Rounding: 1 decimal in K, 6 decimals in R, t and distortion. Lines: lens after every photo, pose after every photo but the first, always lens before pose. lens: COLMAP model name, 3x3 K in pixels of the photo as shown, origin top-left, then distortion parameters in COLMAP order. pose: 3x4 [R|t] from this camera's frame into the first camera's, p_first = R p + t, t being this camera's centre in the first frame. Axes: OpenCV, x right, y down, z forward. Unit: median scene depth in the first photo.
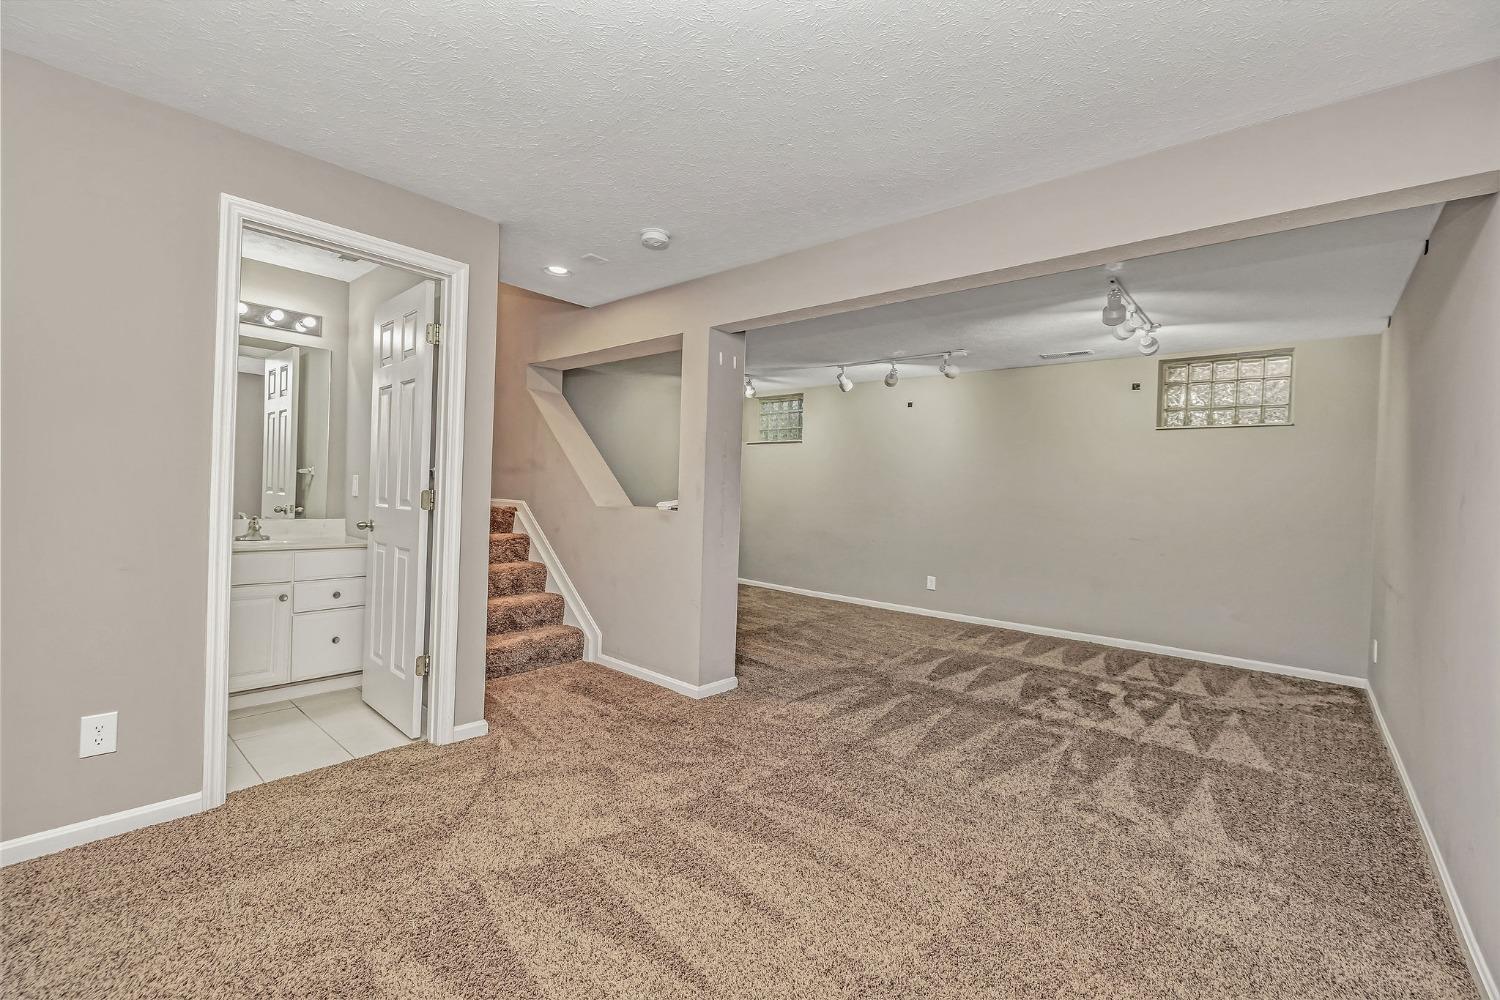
lens RADIAL K [[626.5, 0, 751.8], [0, 626.5, 493.1], [0, 0, 1]] dist [-0.000097, 0.000214]
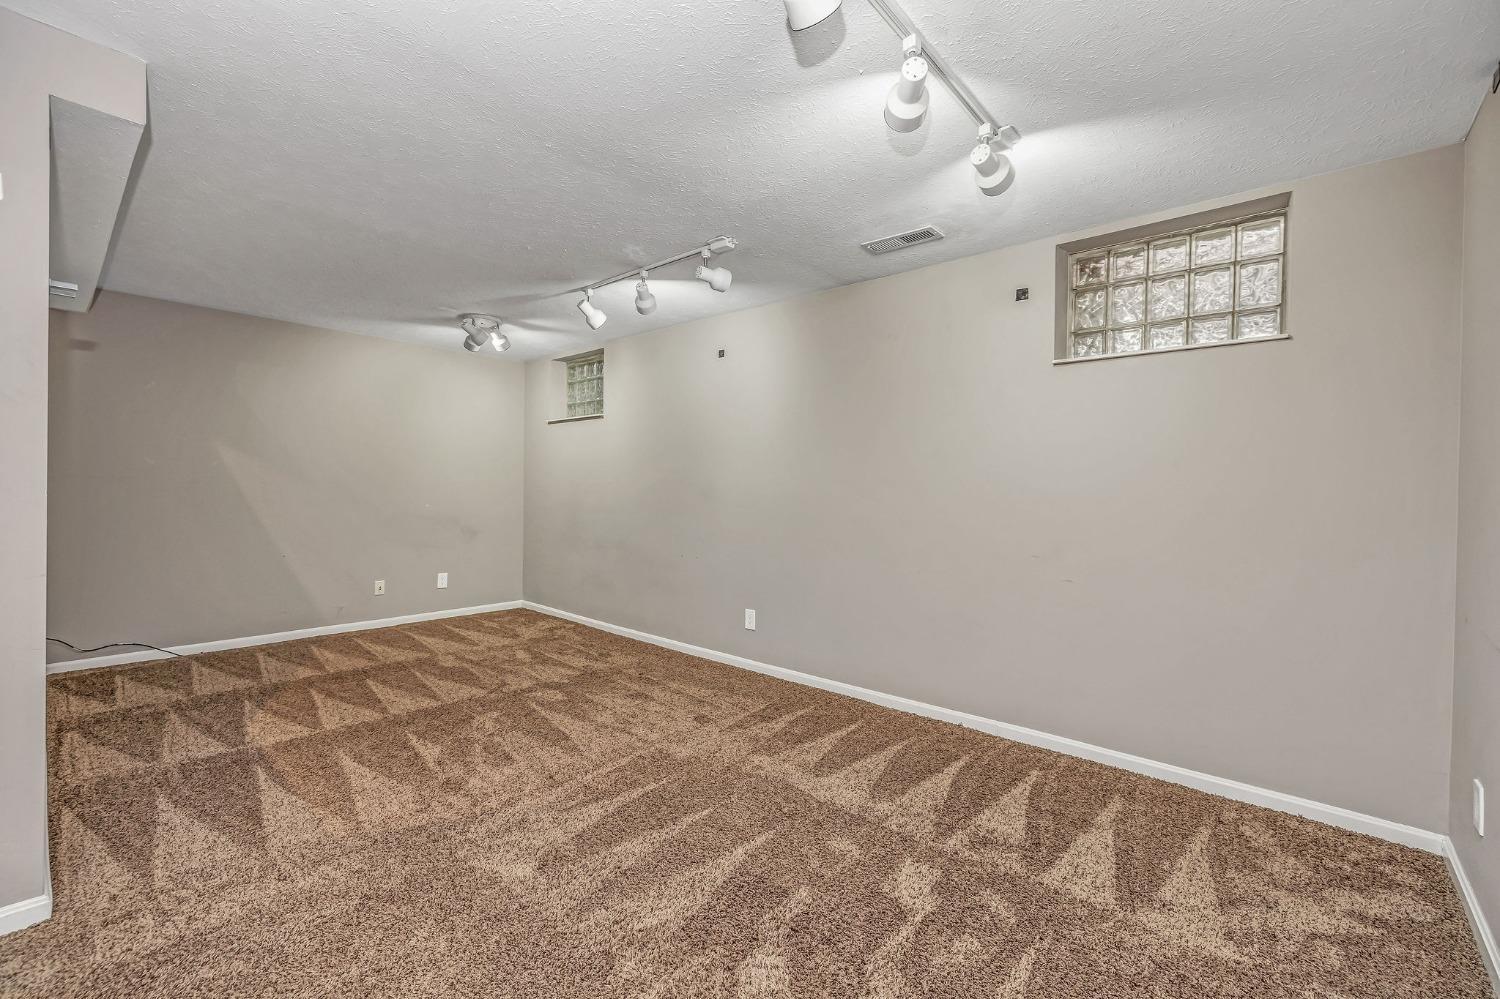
lens RADIAL K [[626.5, 0, 756.9], [0, 626.5, 491.9], [0, 0, 1]] dist [-0.000097, 0.000214]
pose [[0.999853, -0.017122, 0.000419, 0.361984], [0.017124, 0.999841, -0.005071, 0.013510], [-0.000332, 0.005077, 0.999987, 0.414365]]
